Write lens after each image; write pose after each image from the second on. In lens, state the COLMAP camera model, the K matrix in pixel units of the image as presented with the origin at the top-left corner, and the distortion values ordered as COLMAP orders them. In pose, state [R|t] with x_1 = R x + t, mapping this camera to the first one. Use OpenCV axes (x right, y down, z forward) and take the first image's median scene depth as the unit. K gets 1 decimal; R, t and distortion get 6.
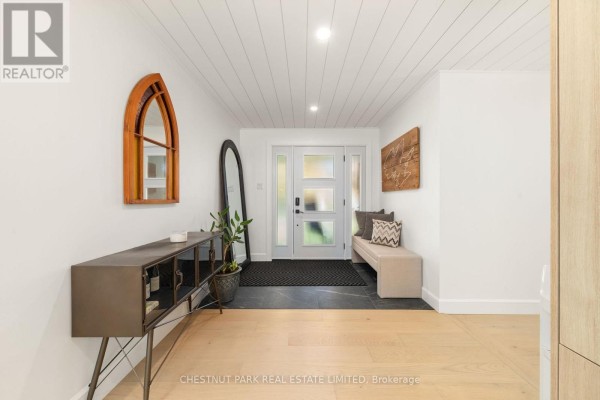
lens RADIAL K [[232.0, 0, 302.8], [0, 232.0, 200.4], [0, 0, 1]] dist [0.000568, -0.000145]
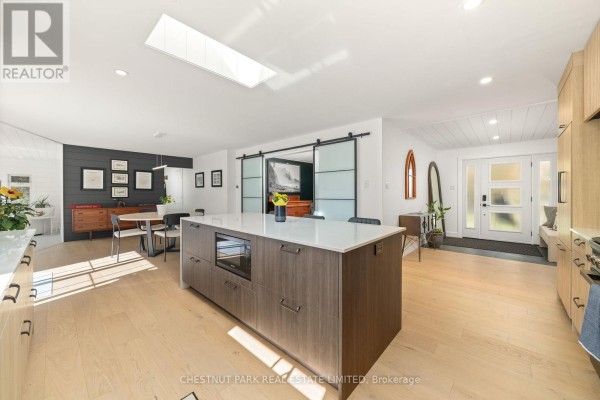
lens RADIAL K [[232.0, 0, 301.9], [0, 232.0, 193.8], [0, 0, 1]] dist [0.000568, -0.000145]
pose [[0.755156, -0.000033, -0.655545, 0.064176], [0.001742, 0.999997, 0.001956, -0.023843], [0.655543, -0.002619, 0.755153, -0.770160]]
